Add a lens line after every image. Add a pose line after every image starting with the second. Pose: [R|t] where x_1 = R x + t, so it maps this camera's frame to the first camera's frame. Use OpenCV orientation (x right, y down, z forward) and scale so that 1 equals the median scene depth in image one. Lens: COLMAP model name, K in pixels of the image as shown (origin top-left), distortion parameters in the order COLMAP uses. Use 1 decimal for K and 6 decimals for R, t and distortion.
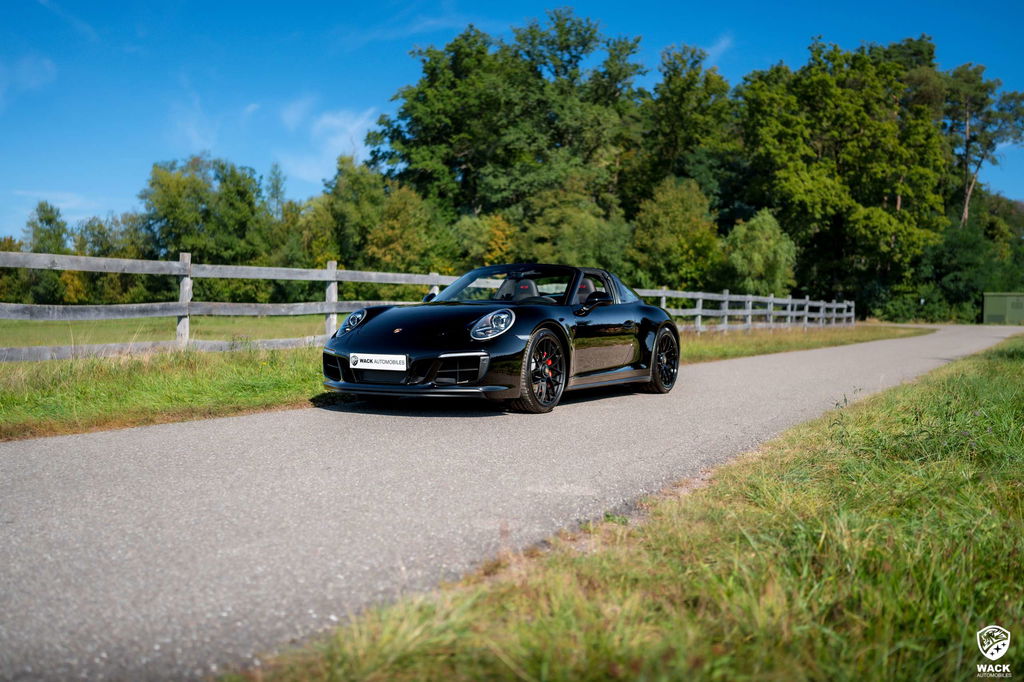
lens RADIAL K [[957.0, 0, 510.2], [0, 957.0, 340.0], [0, 0, 1]] dist [-0.004475, 0.000000]
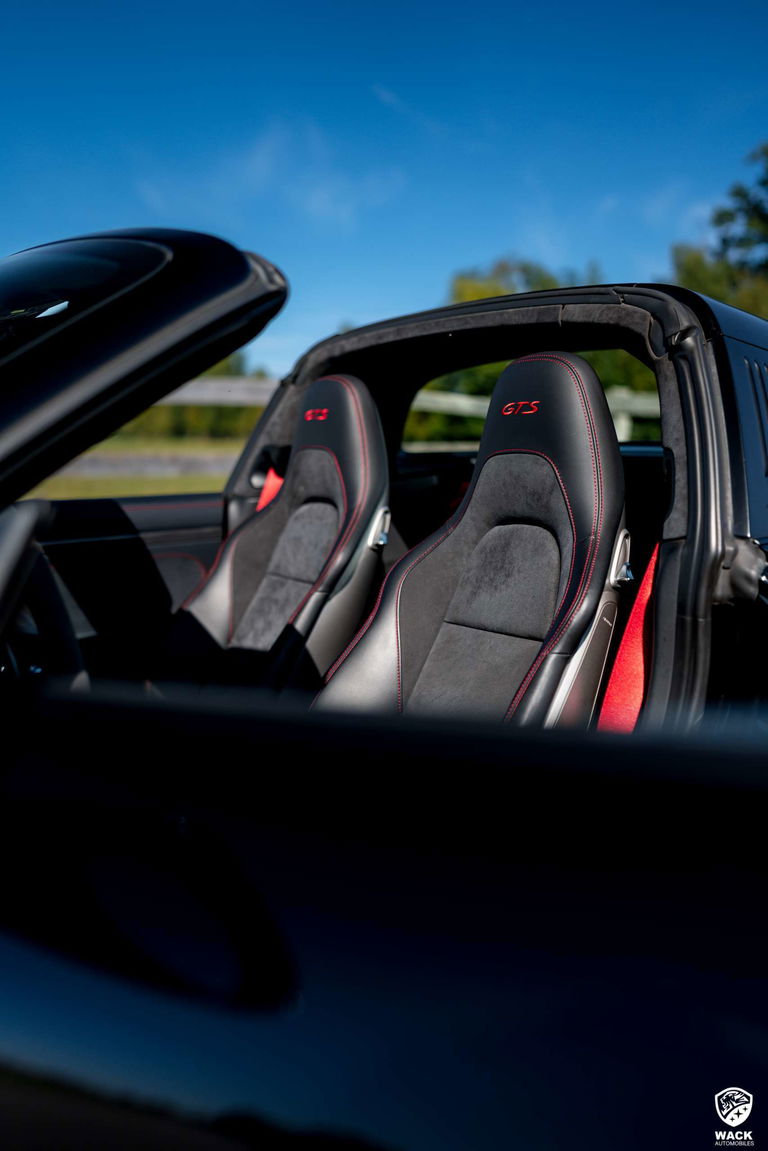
lens RADIAL K [[1075.7, 0, 383.2], [0, 1075.7, 580.5], [0, 0, 1]] dist [-0.004475, 0.000000]
pose [[0.896593, 0.065331, -0.438010, 0.013741], [-0.021338, 0.994283, 0.104624, -0.004620], [0.442342, -0.084459, 0.892861, 0.084794]]
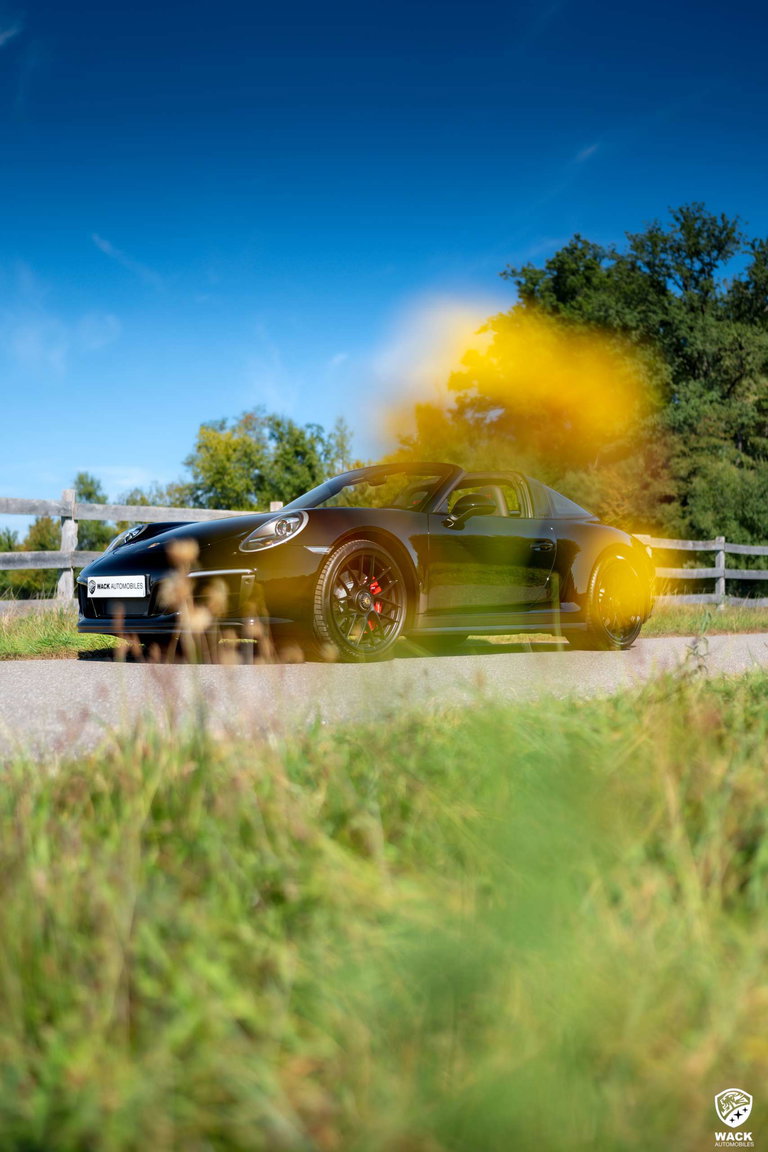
lens RADIAL K [[1196.5, 0, 421.8], [0, 1196.5, 570.7], [0, 0, 1]] dist [-0.012020, 0.000000]
pose [[0.981453, -0.018130, -0.190842, 0.020085], [0.007836, 0.998480, -0.054556, 0.004787], [0.191541, 0.052049, 0.980104, 0.013050]]
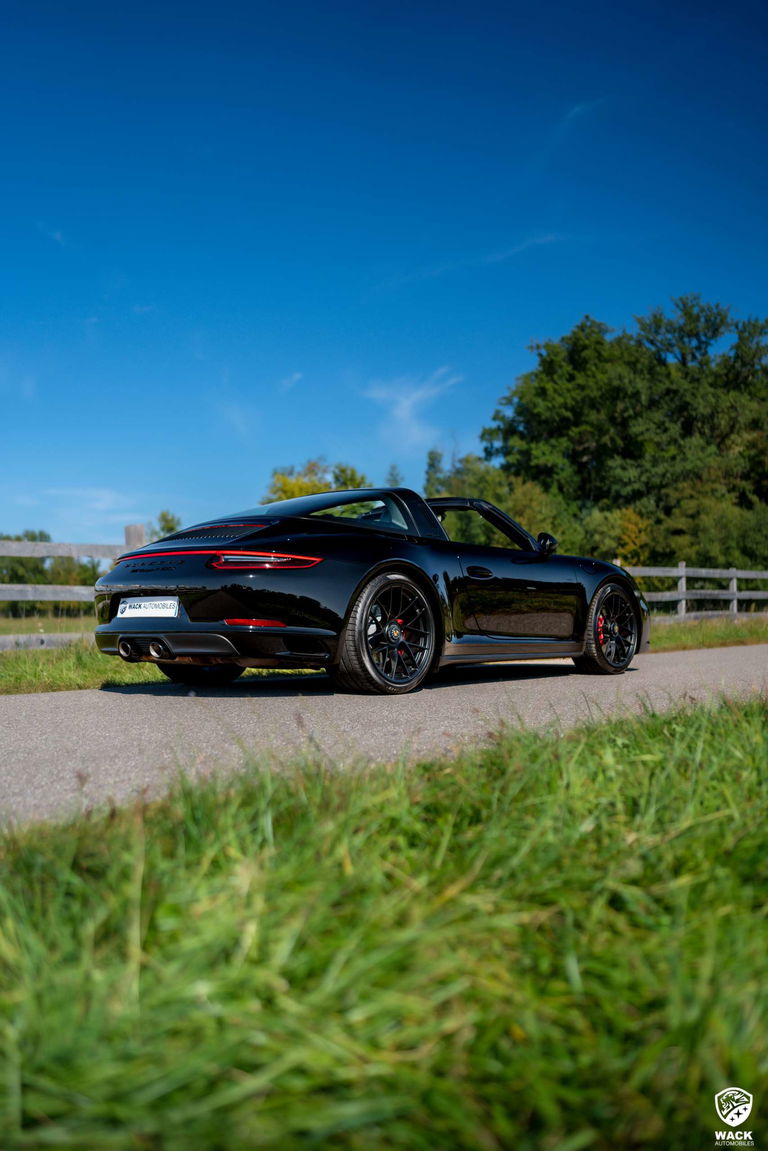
lens RADIAL K [[1075.7, 0, 384.7], [0, 1075.7, 569.0], [0, 0, 1]] dist [-0.004475, 0.000000]
pose [[0.982265, -0.027488, -0.185470, -0.055486], [0.013920, 0.997156, -0.074063, 0.008715], [0.186979, 0.070168, 0.979855, -0.114078]]
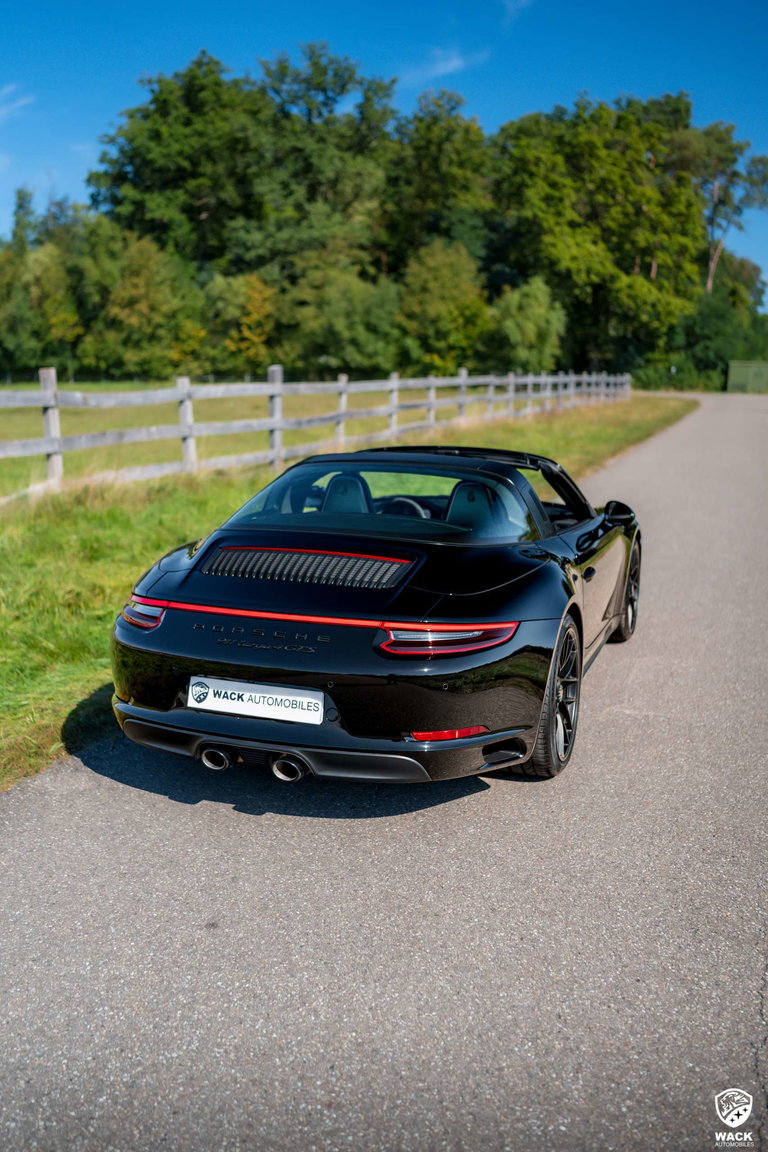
lens RADIAL K [[1076.6, 0, 390.0], [0, 1076.6, 577.4], [0, 0, 1]] dist [-0.004475, 0.000000]
pose [[0.981821, -0.033448, 0.186839, -0.087180], [0.003003, 0.986965, 0.160908, -0.007125], [-0.189786, -0.157422, 0.969123, -0.092649]]
